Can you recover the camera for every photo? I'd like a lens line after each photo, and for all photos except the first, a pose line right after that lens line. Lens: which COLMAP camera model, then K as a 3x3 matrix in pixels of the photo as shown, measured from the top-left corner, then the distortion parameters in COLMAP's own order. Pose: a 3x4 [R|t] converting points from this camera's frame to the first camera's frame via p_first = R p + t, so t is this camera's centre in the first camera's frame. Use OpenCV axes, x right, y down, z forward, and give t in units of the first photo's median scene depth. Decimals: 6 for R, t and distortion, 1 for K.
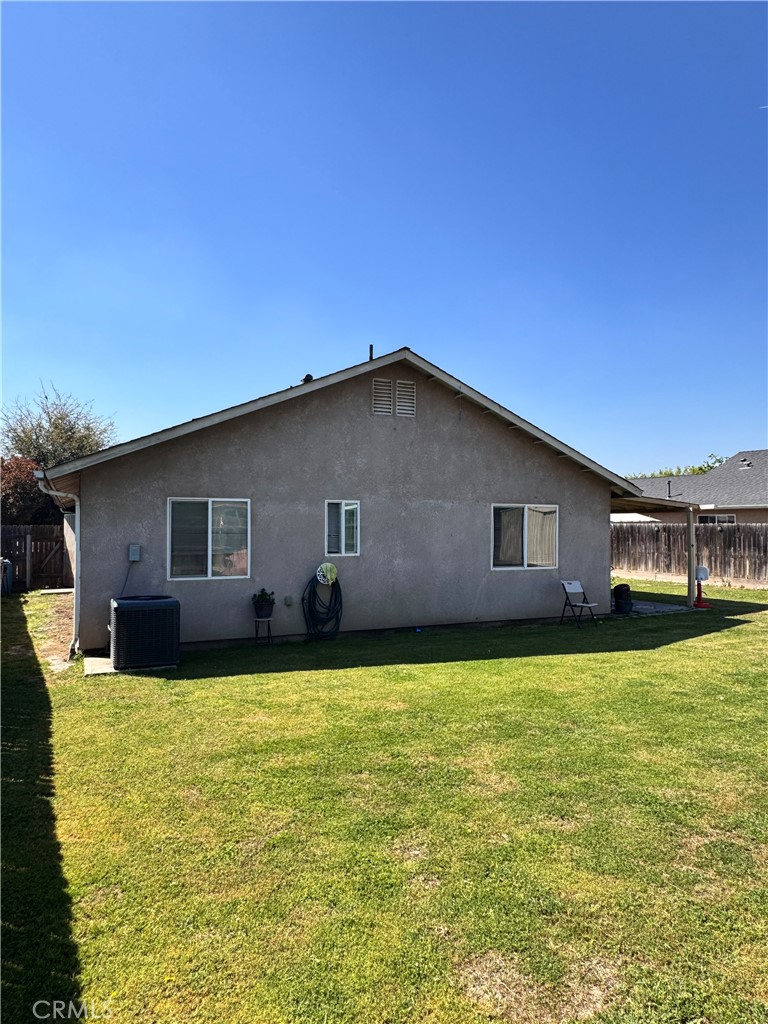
lens RADIAL K [[663.8, 0, 383.4], [0, 663.8, 517.6], [0, 0, 1]] dist [0.002909, -0.001712]
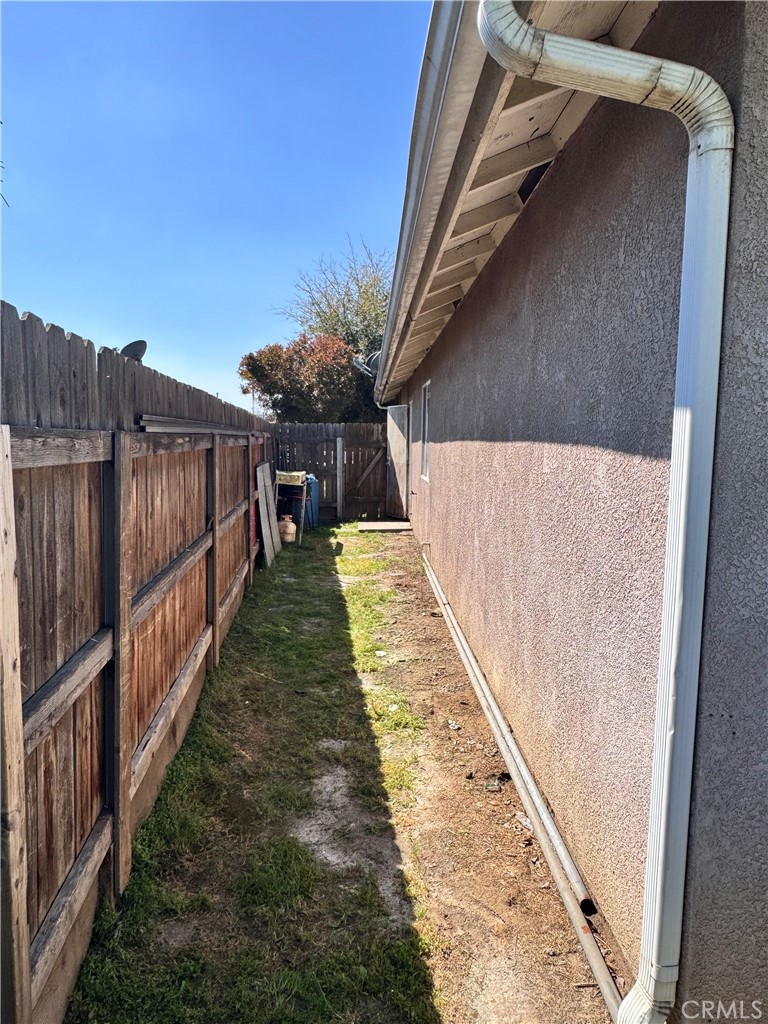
lens RADIAL K [[663.8, 0, 383.3], [0, 663.8, 508.8], [0, 0, 1]] dist [0.002909, -0.001712]
pose [[0.916654, 0.045174, -0.397120, -0.227370], [0.000900, 0.993356, 0.115074, 0.020150], [0.399680, -0.105841, 0.910524, 0.406403]]
